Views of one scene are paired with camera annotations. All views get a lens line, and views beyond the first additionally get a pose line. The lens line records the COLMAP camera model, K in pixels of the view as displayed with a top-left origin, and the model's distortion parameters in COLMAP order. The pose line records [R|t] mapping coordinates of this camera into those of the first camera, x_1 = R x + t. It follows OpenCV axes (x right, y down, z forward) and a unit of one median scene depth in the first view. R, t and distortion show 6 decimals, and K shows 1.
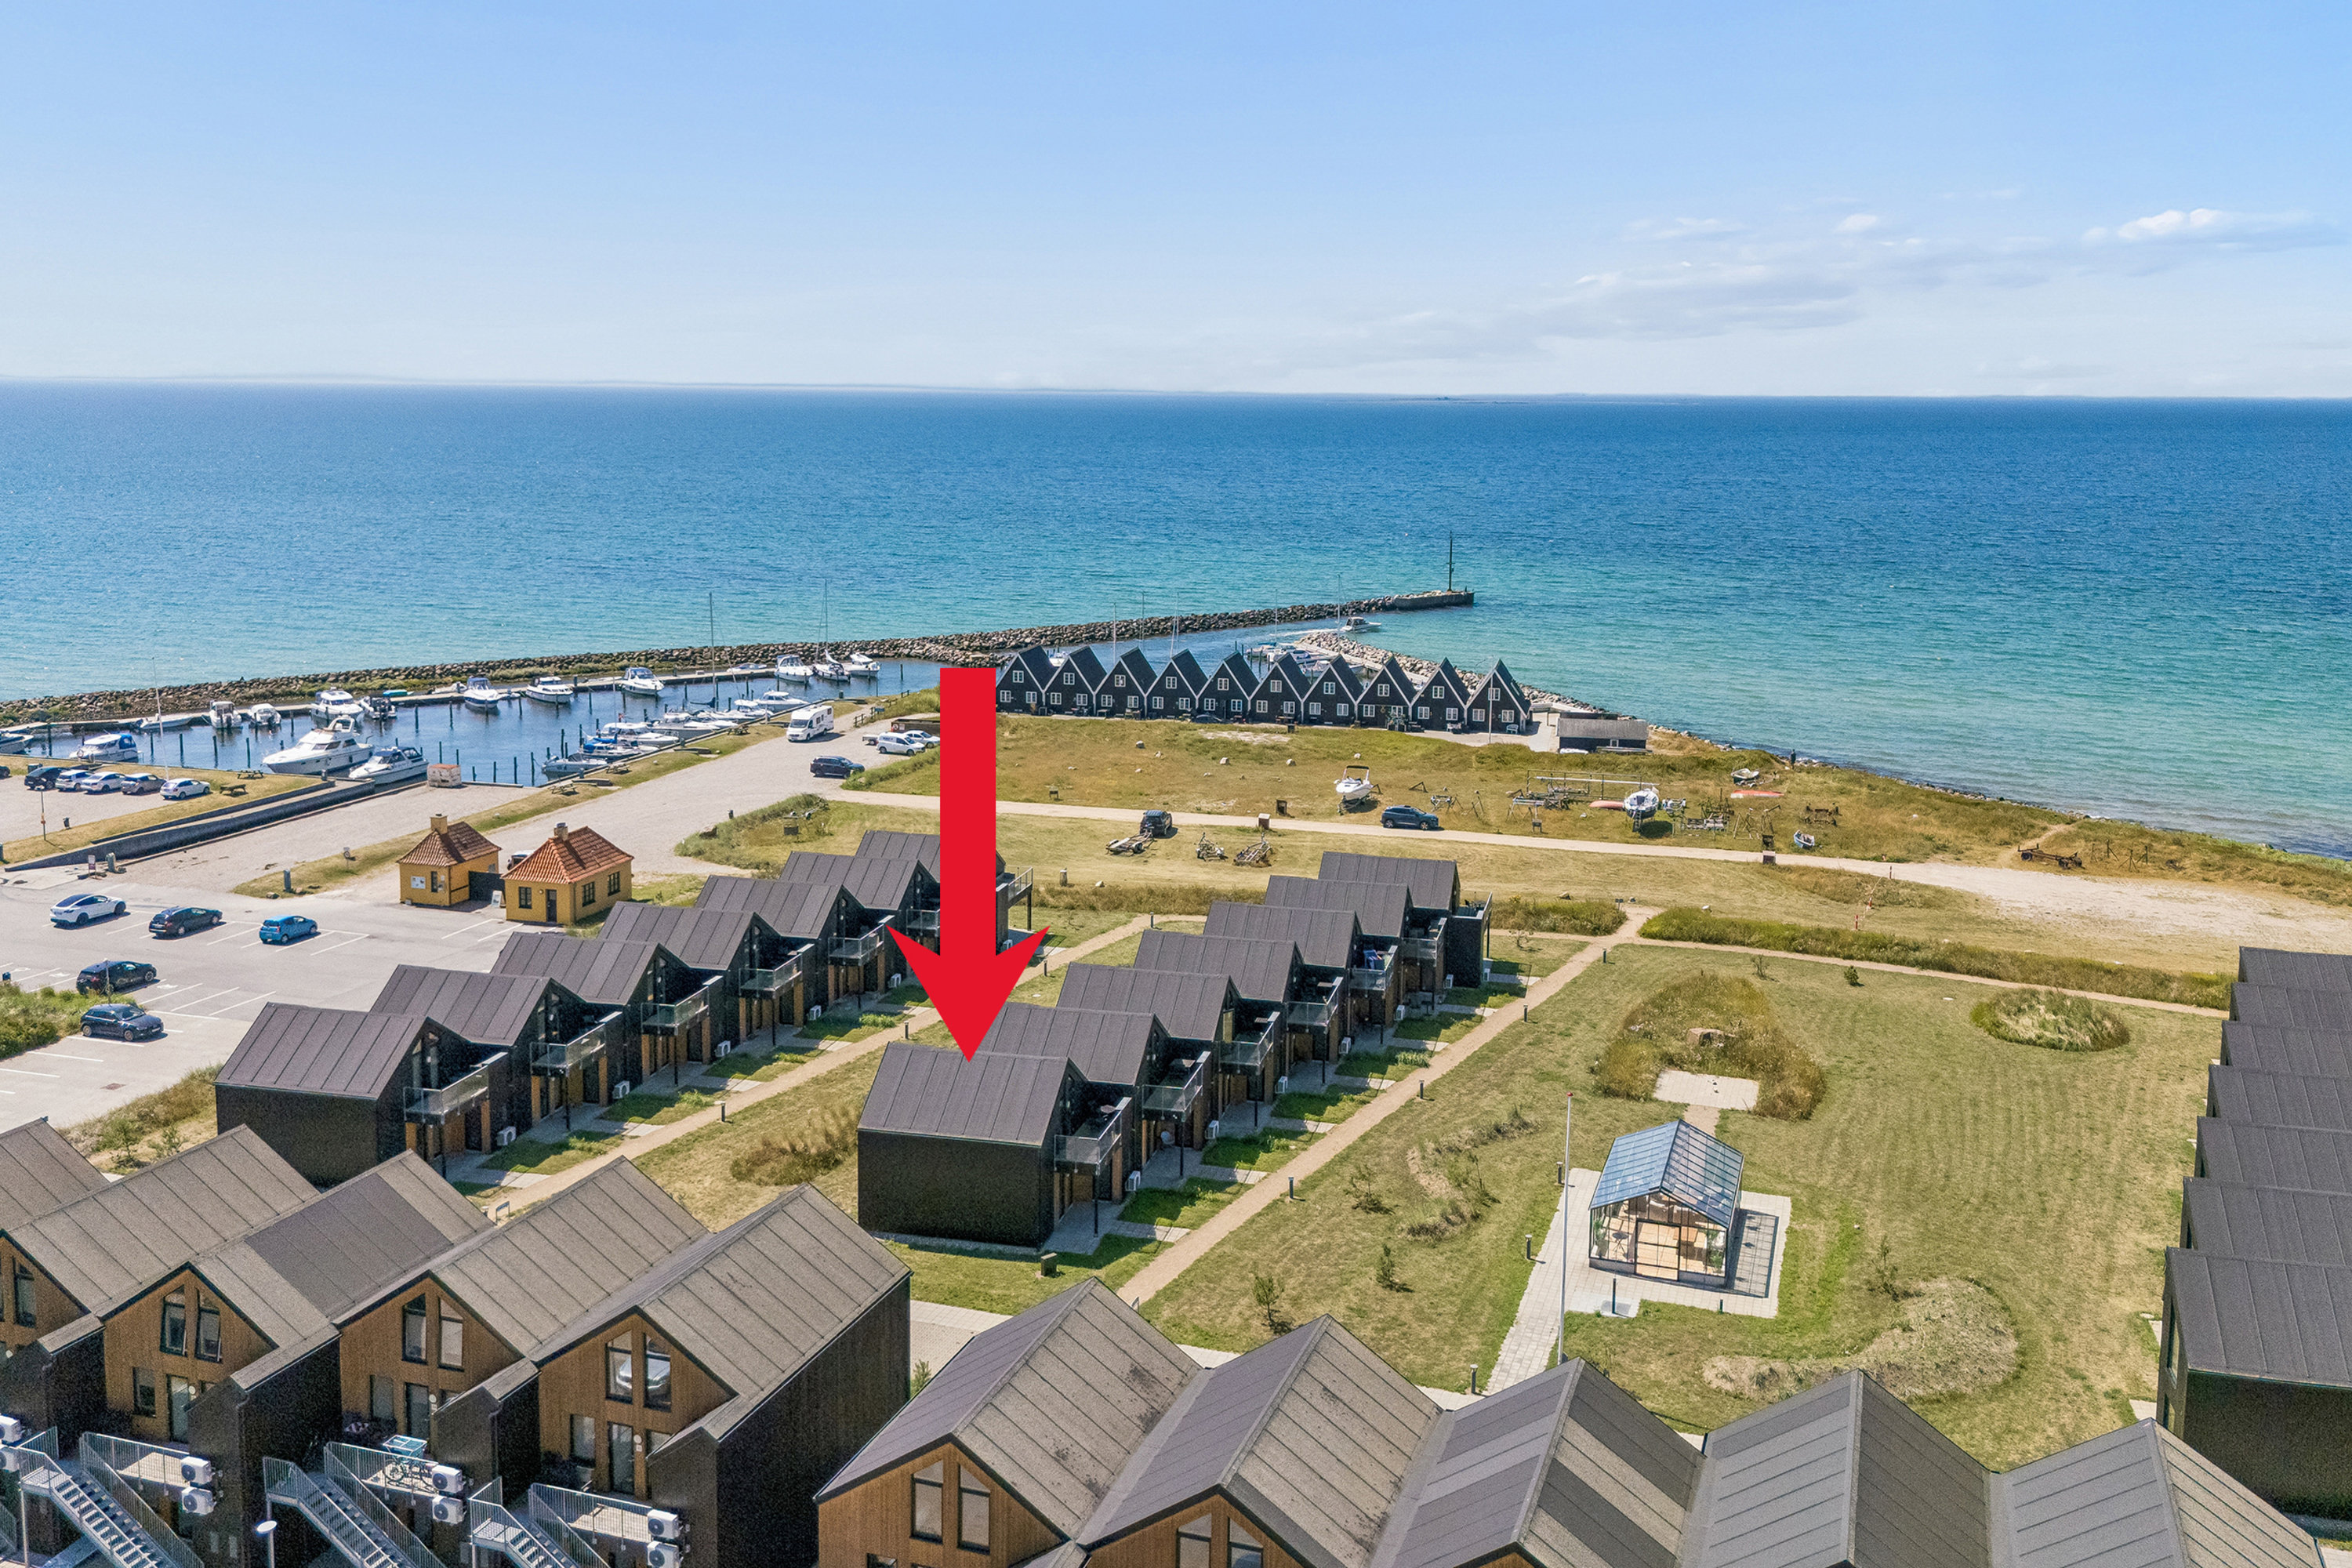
lens RADIAL K [[2036.1, 0, 1176.0], [0, 2036.1, 784.0], [0, 0, 1]] dist [0.148780, -0.277523]
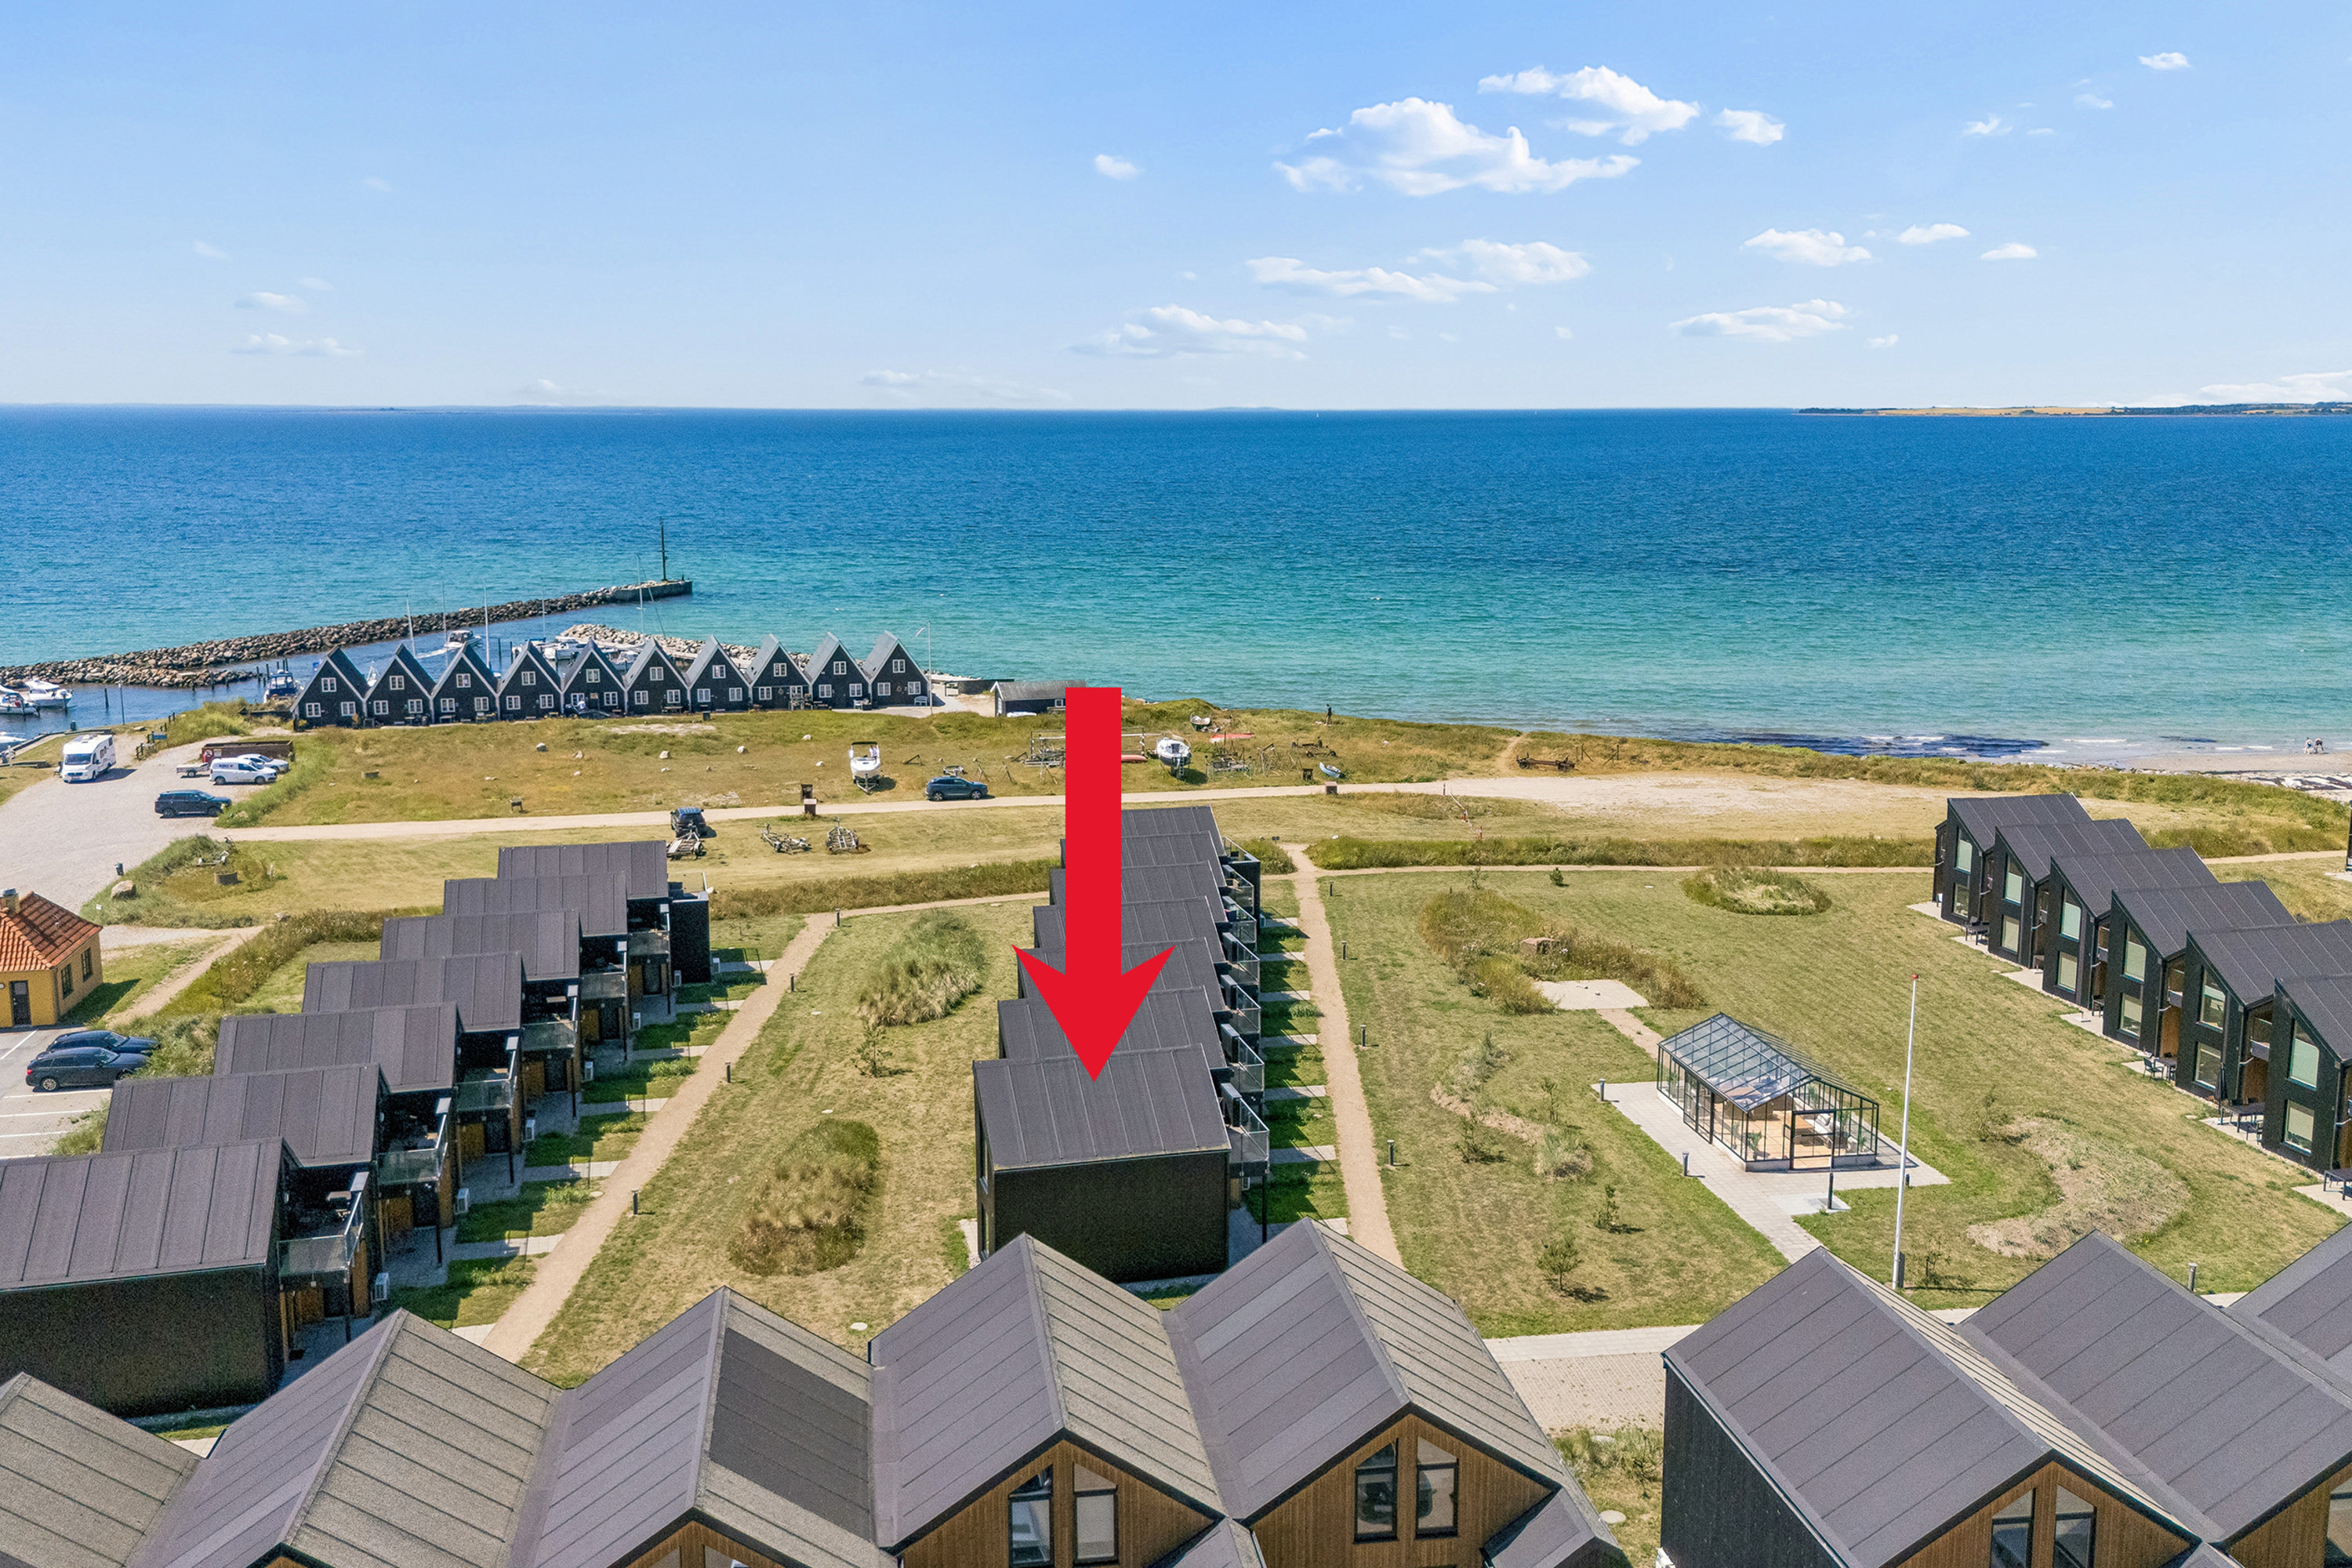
lens RADIAL K [[2036.1, 0, 1176.0], [0, 2036.1, 784.0], [0, 0, 1]] dist [0.148780, -0.277523]
pose [[0.883391, -0.094831, 0.458941, -0.221554], [0.097166, 0.995095, 0.018588, 0.007076], [-0.458452, 0.028173, 0.888272, 0.135344]]
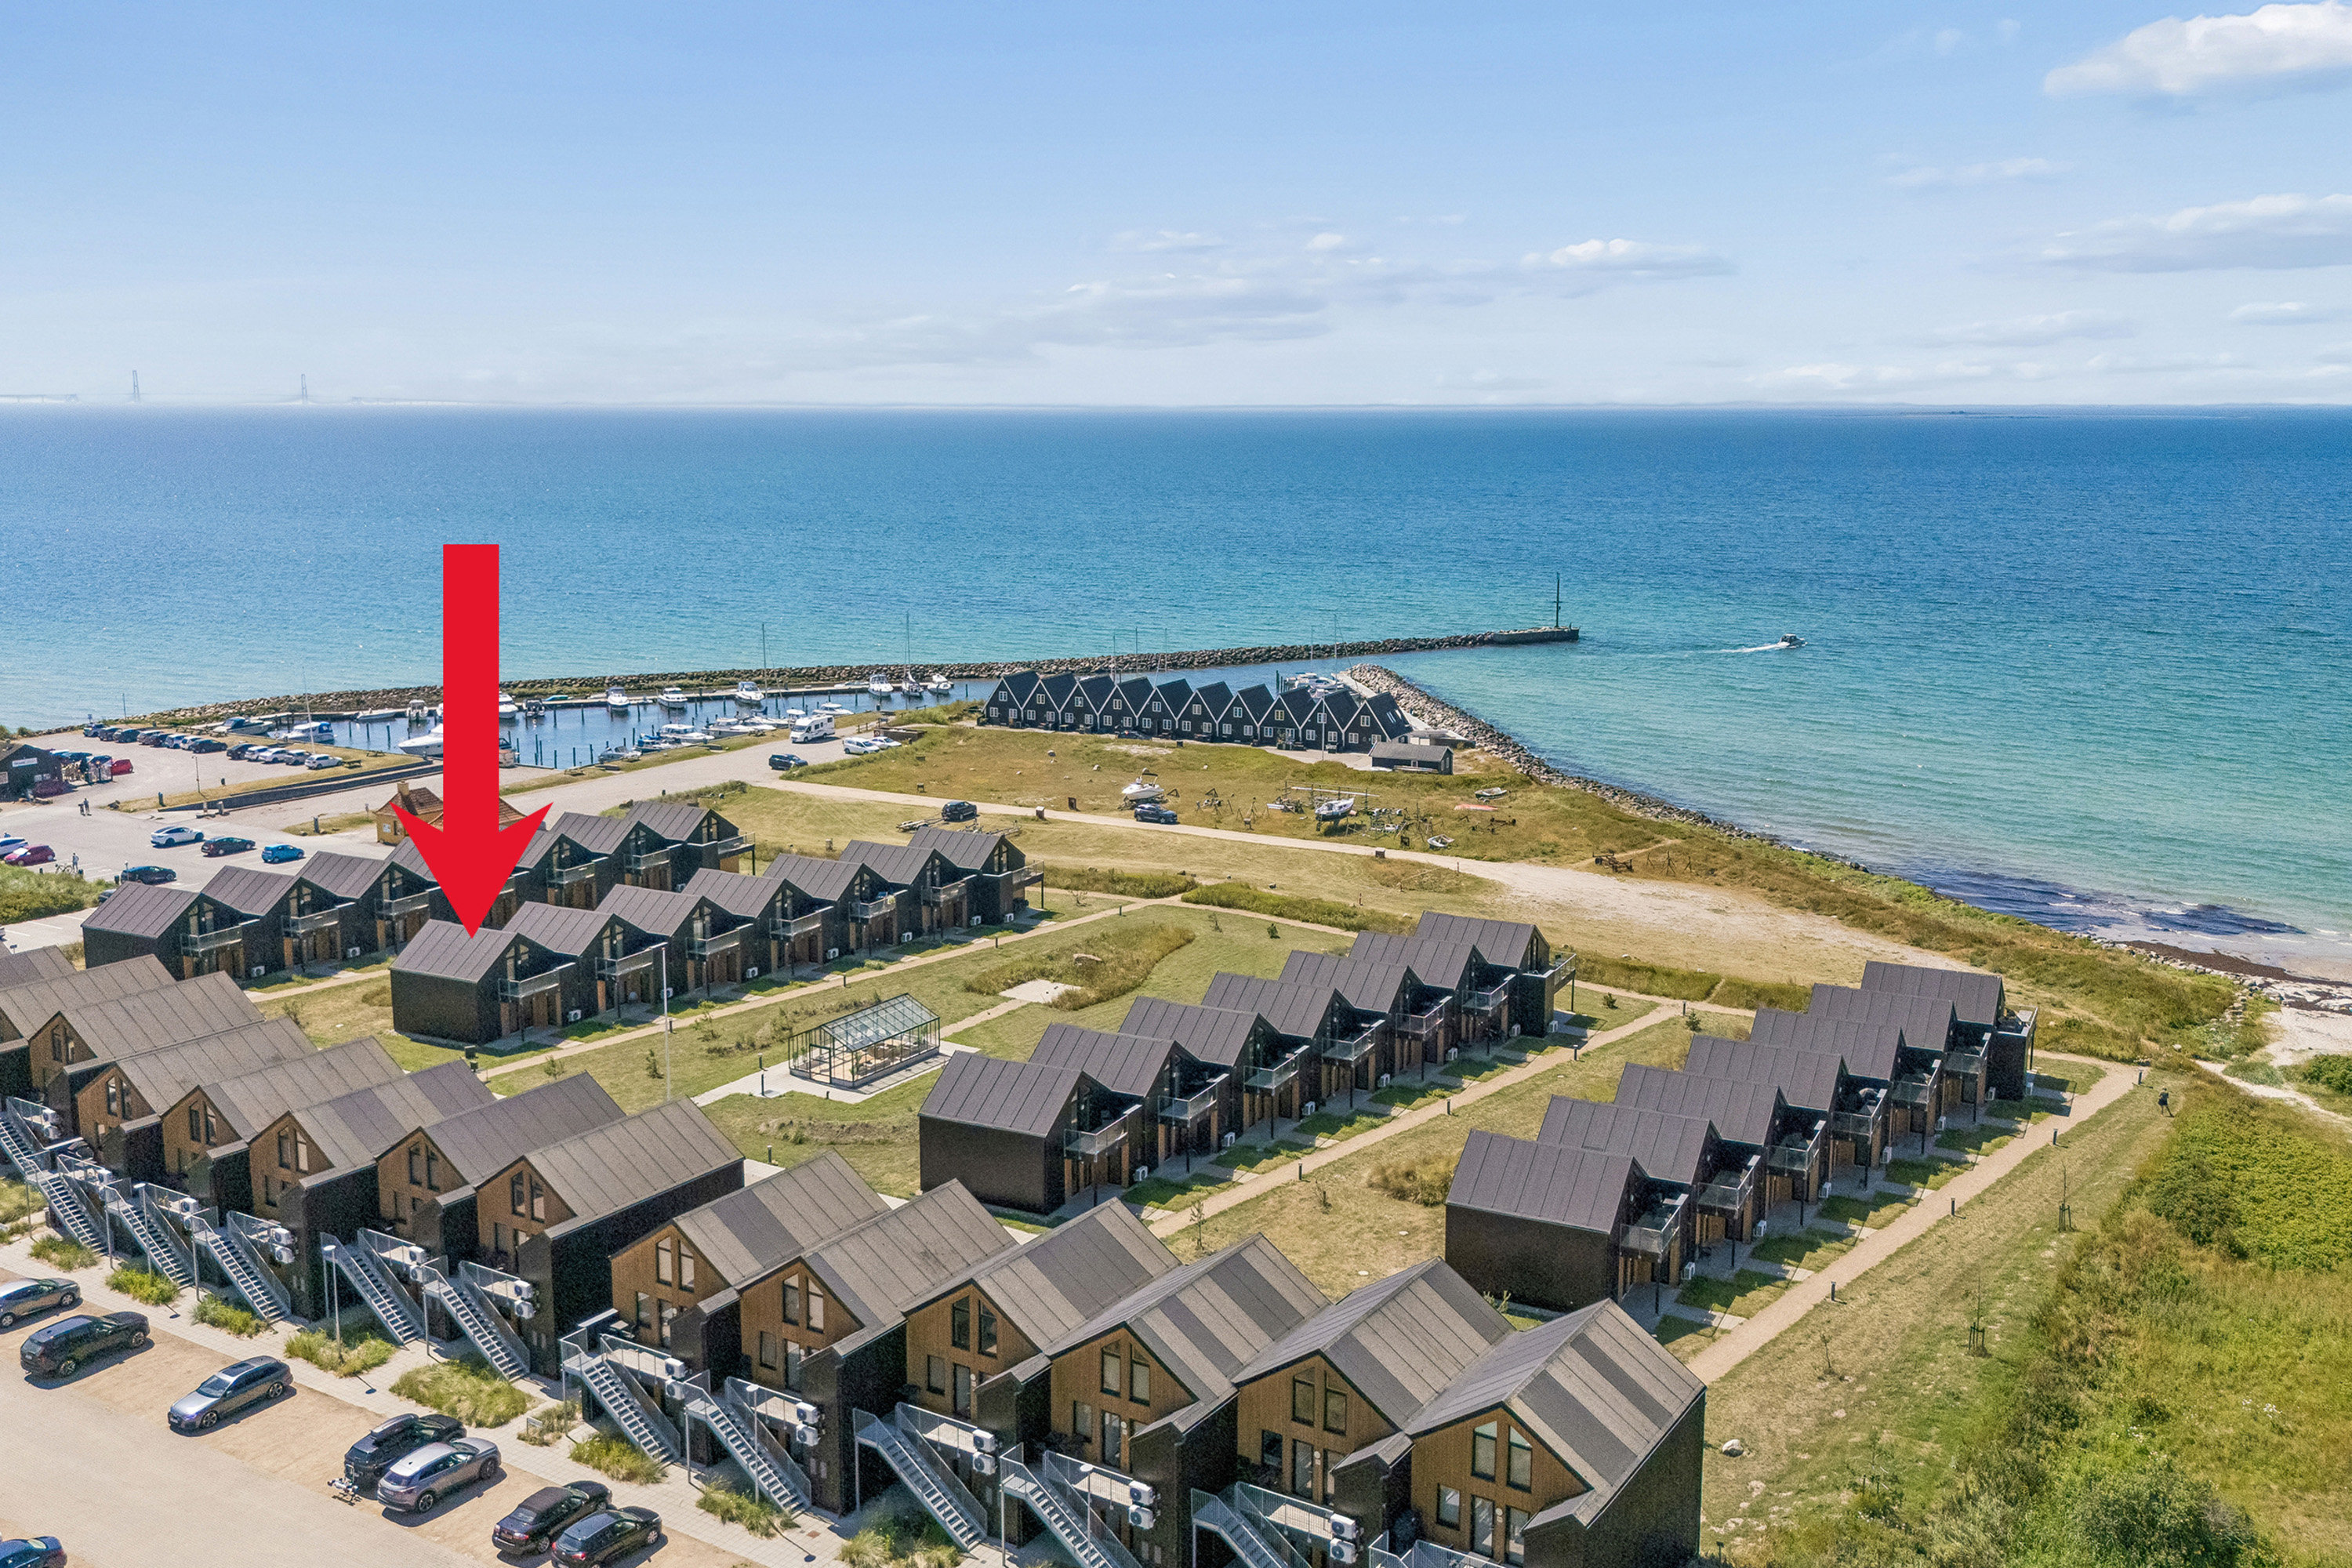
lens RADIAL K [[2036.1, 0, 1176.0], [0, 2036.1, 784.0], [0, 0, 1]] dist [0.148780, -0.277523]
pose [[0.973023, 0.033897, -0.228203, 0.417350], [-0.036117, 0.999332, -0.005559, 0.004472], [0.227862, 0.013651, 0.973598, -0.234827]]
